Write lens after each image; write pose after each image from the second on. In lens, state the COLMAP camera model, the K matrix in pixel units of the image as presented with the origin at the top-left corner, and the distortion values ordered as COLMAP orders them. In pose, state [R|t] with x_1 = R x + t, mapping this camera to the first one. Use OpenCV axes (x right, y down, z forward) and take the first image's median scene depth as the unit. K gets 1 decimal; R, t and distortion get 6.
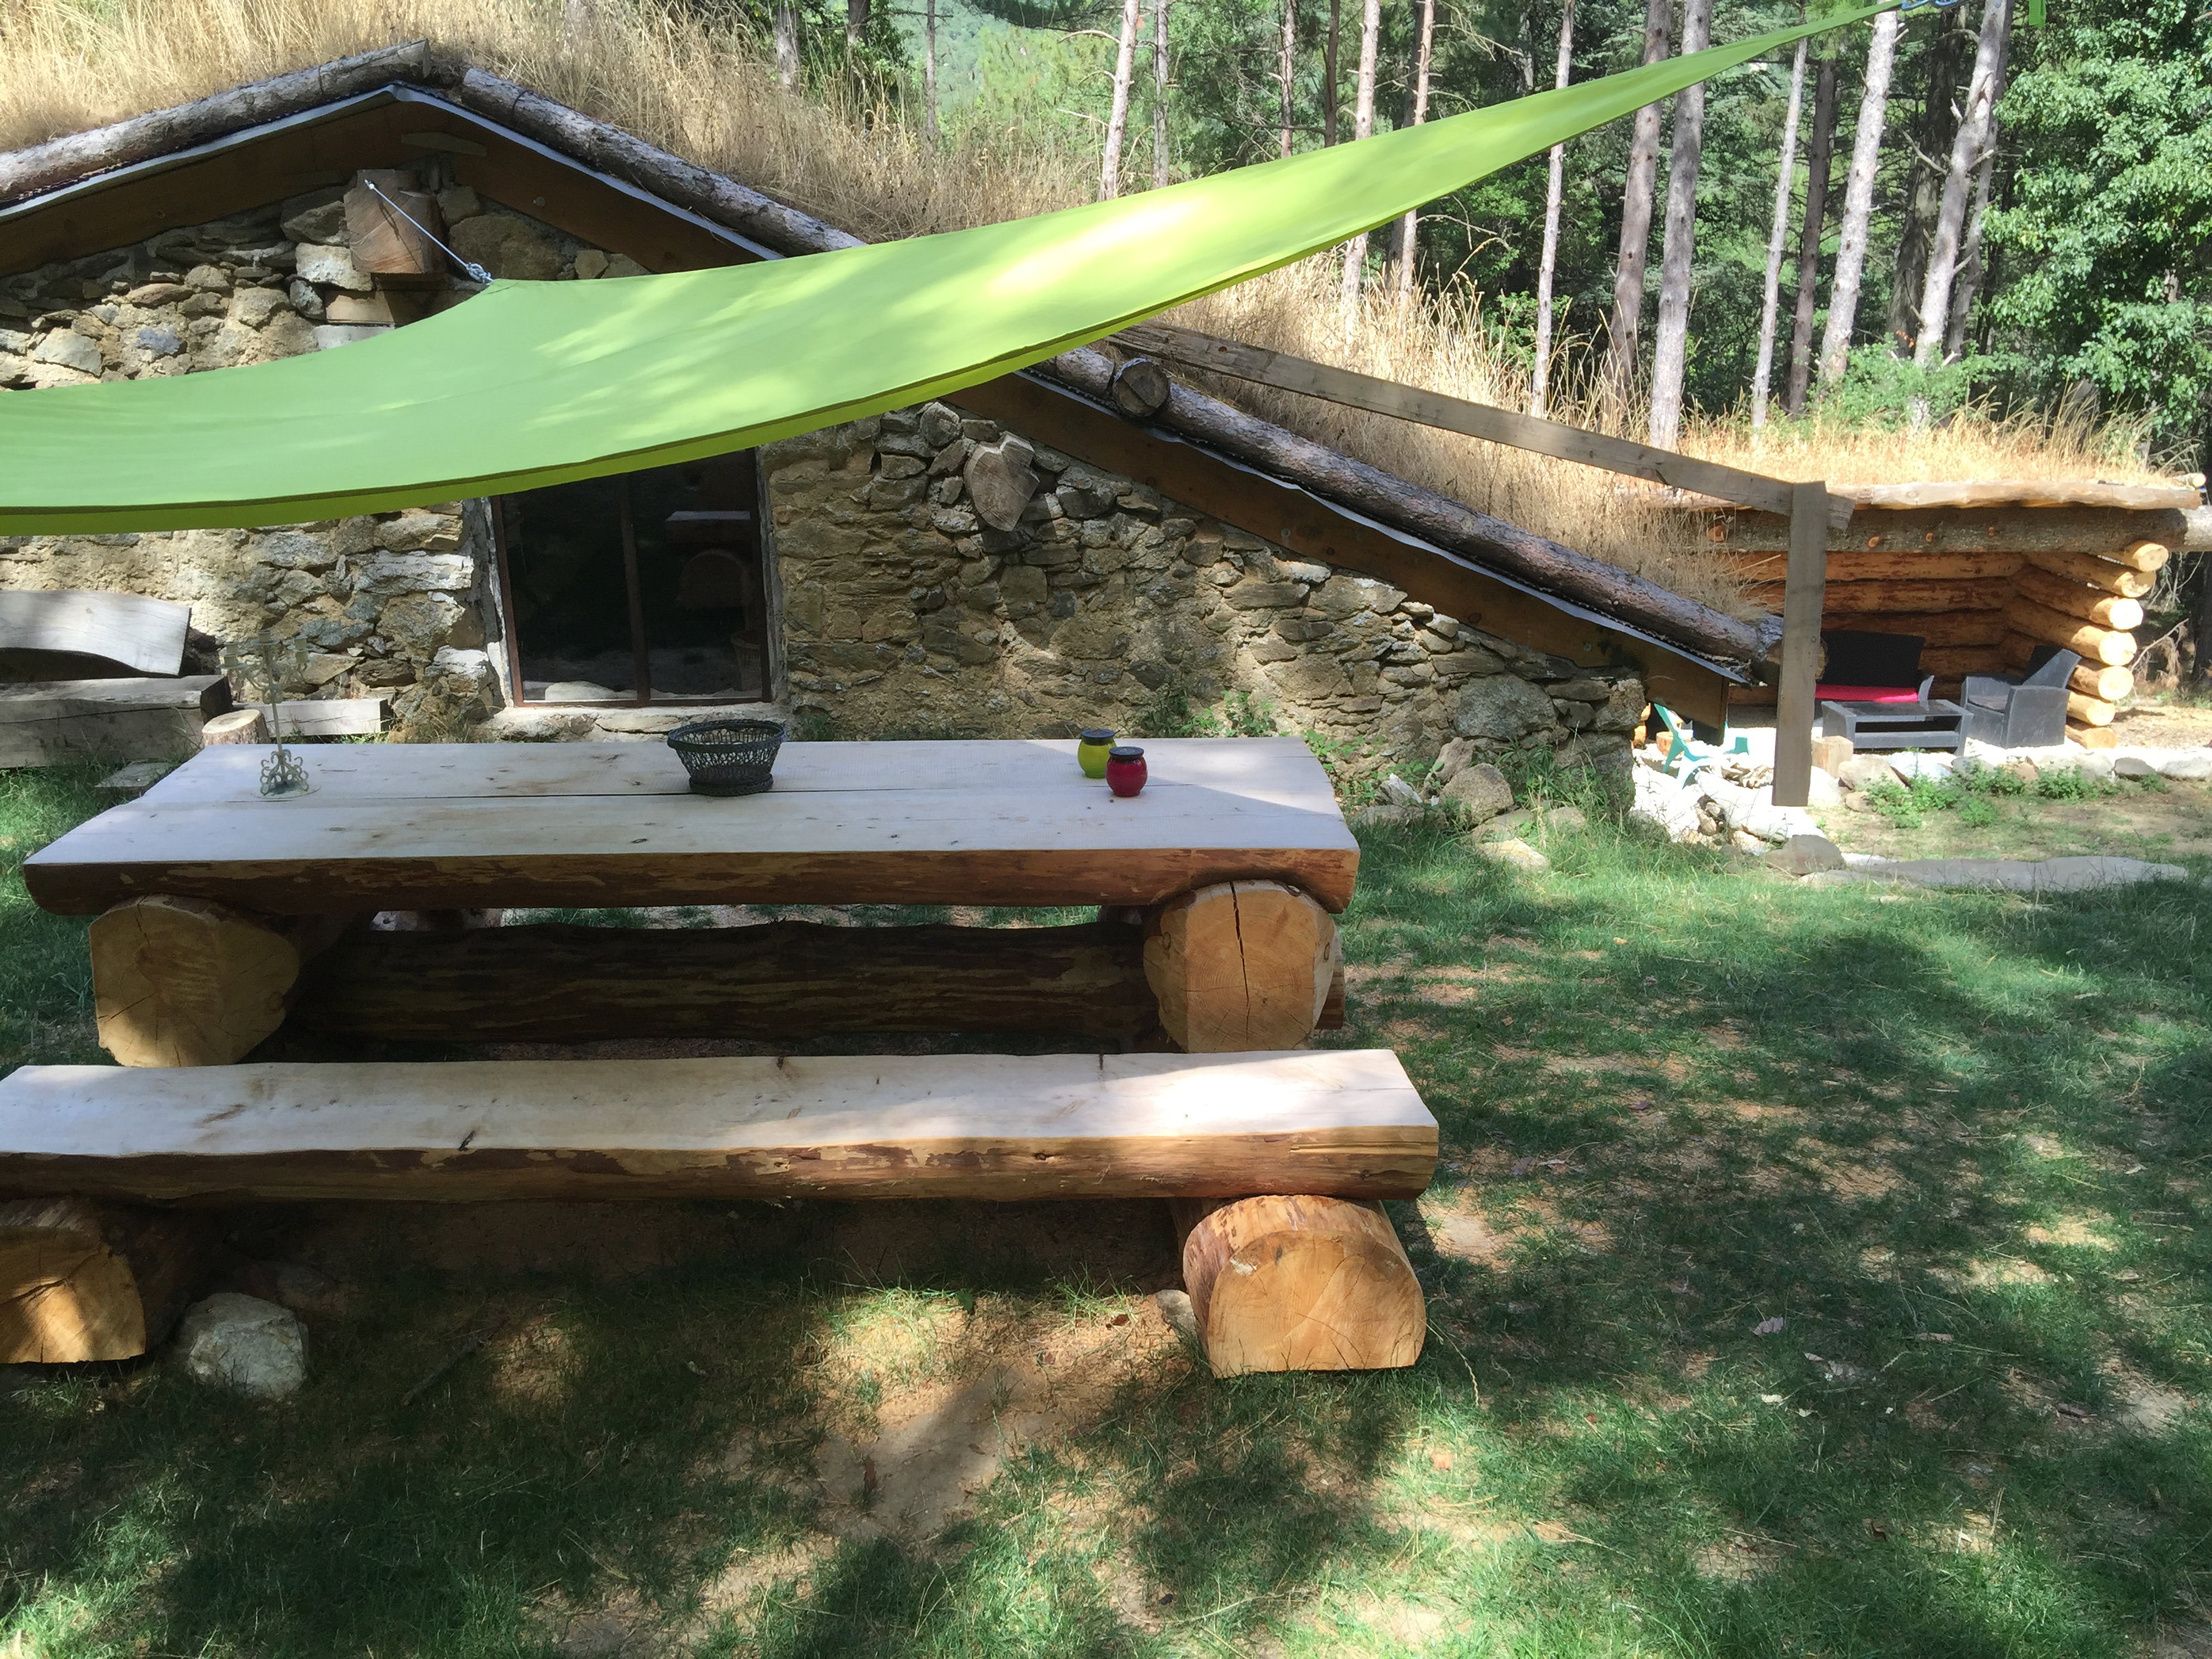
lens RADIAL K [[1838.5, 0, 1096.6], [0, 1838.5, 799.6], [0, 0, 1]] dist [0.079523, -0.124811]
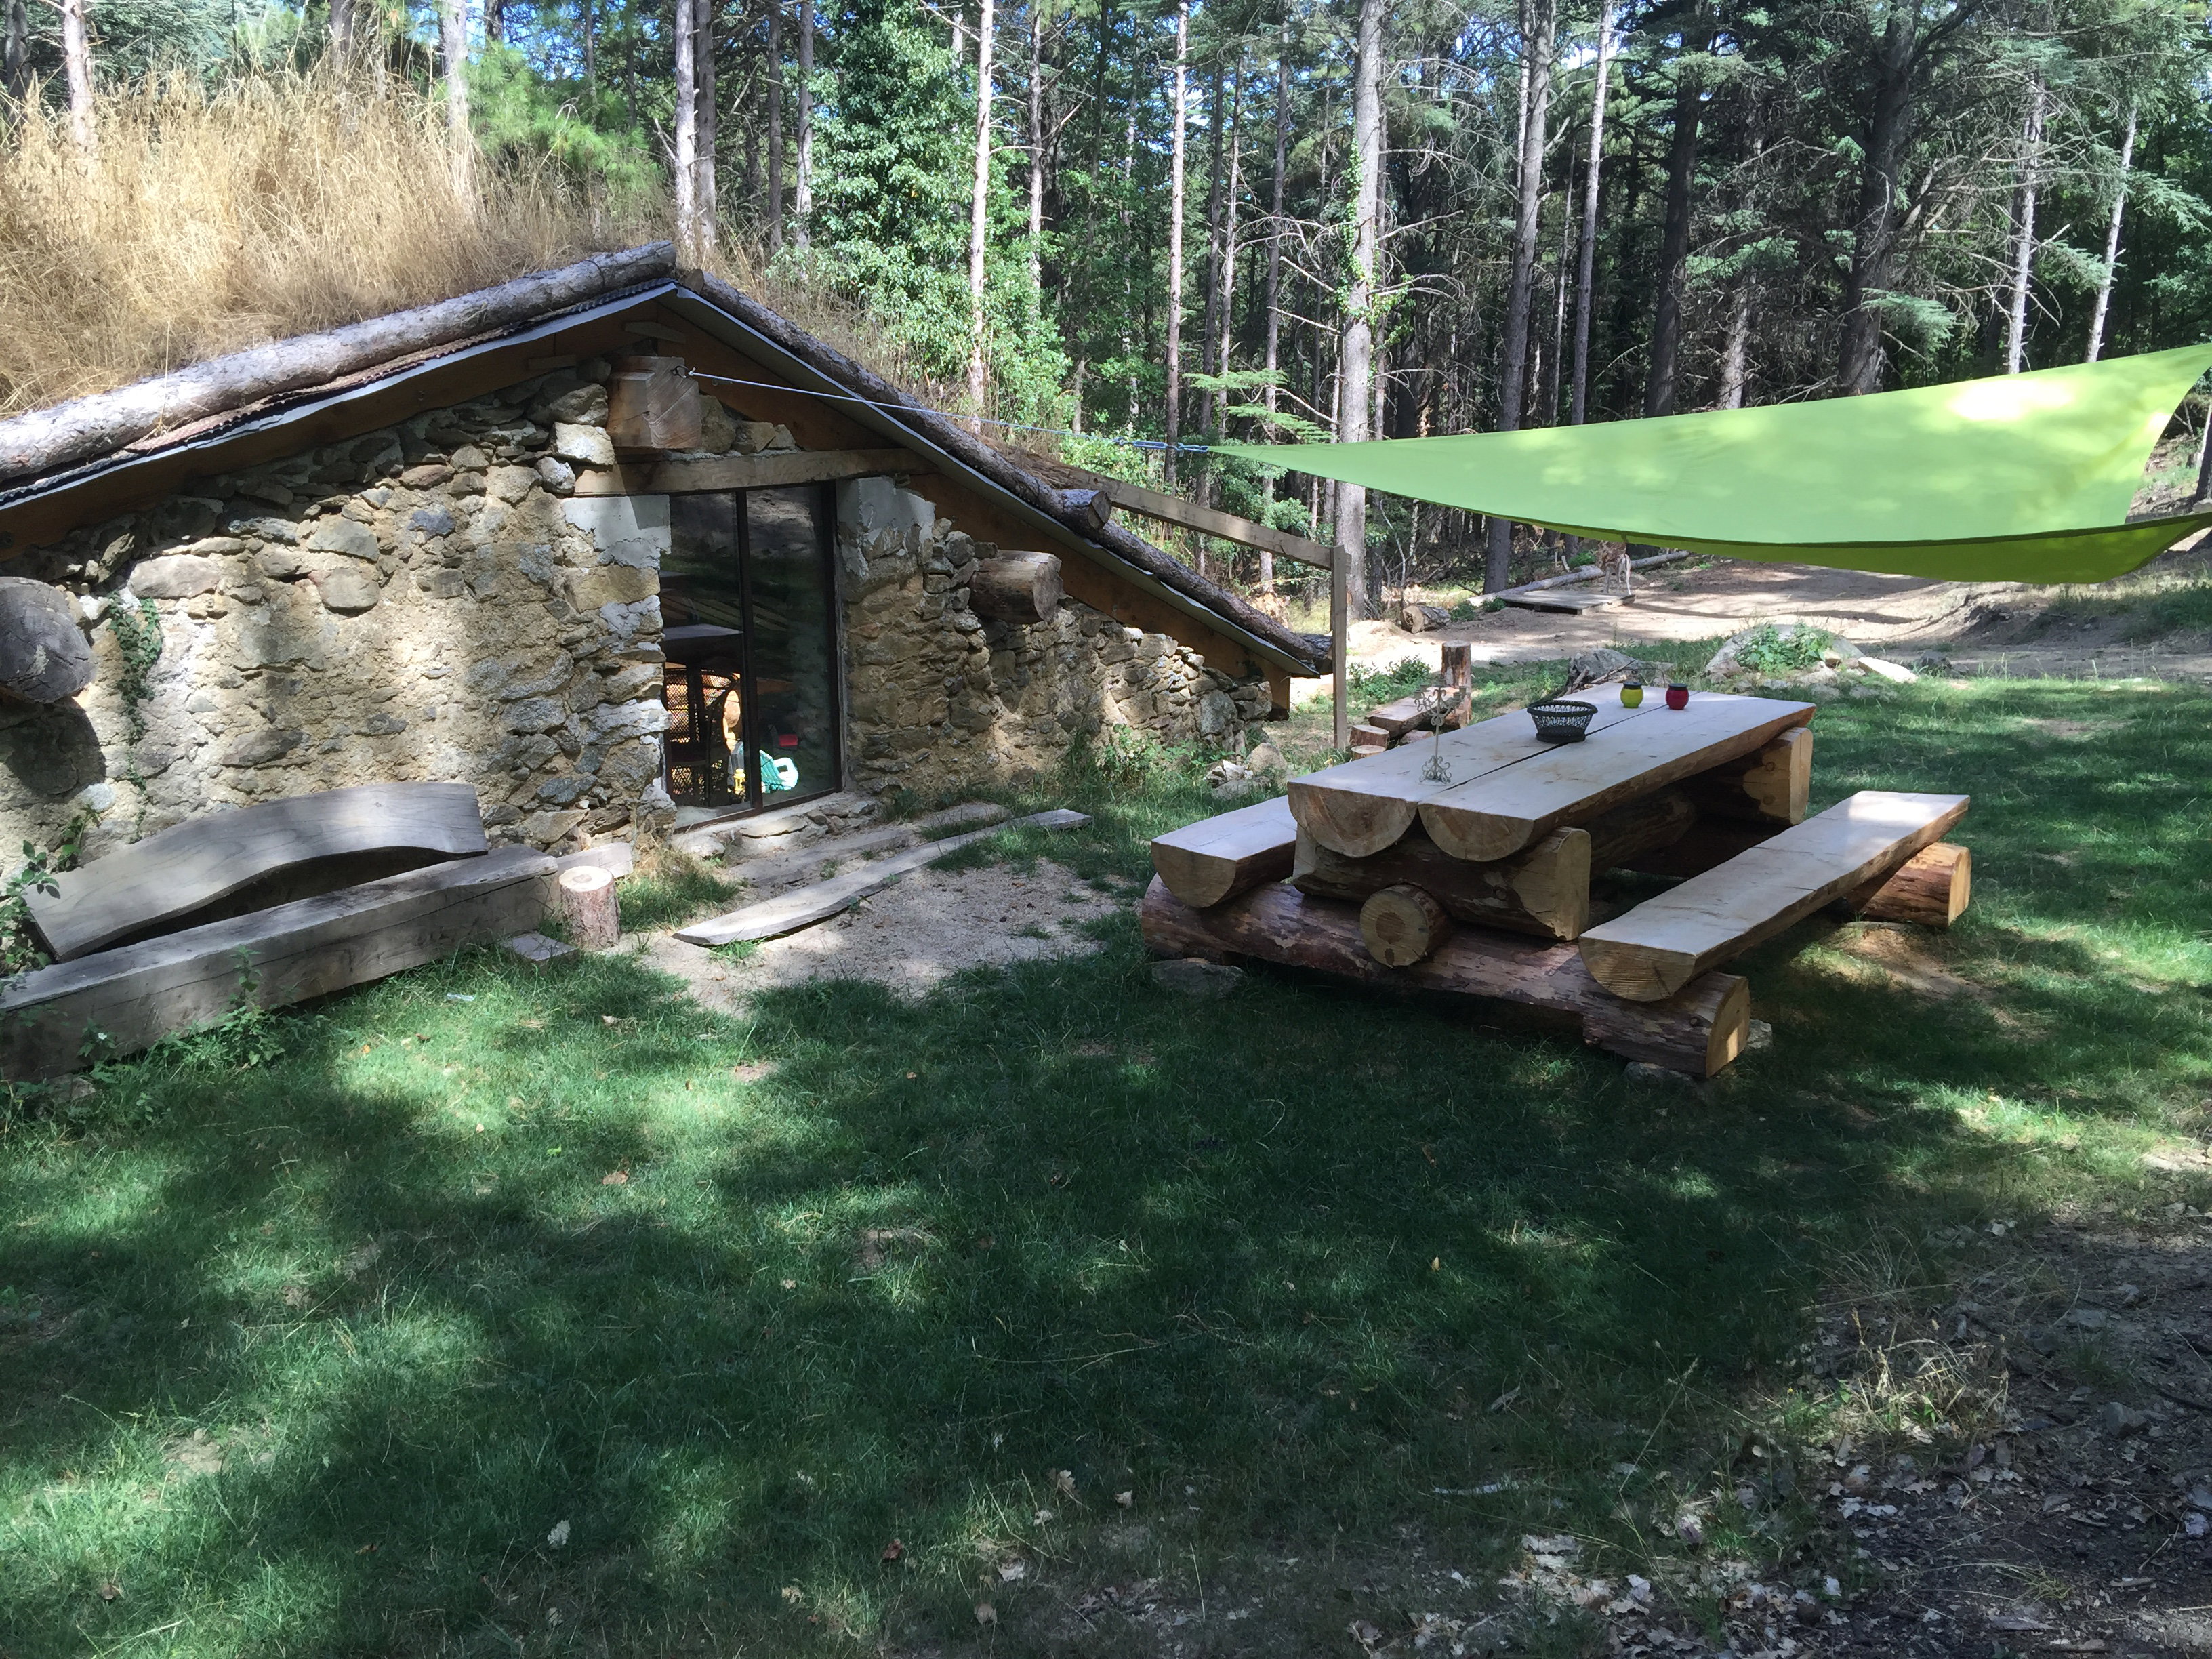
lens RADIAL K [[1838.5, 0, 1096.6], [0, 1838.5, 799.6], [0, 0, 1]] dist [0.079523, -0.124811]
pose [[0.656346, -0.172291, 0.734524, -0.985374], [0.213837, 0.976134, 0.037886, -0.060523], [-0.723522, 0.132202, 0.677524, 0.086689]]
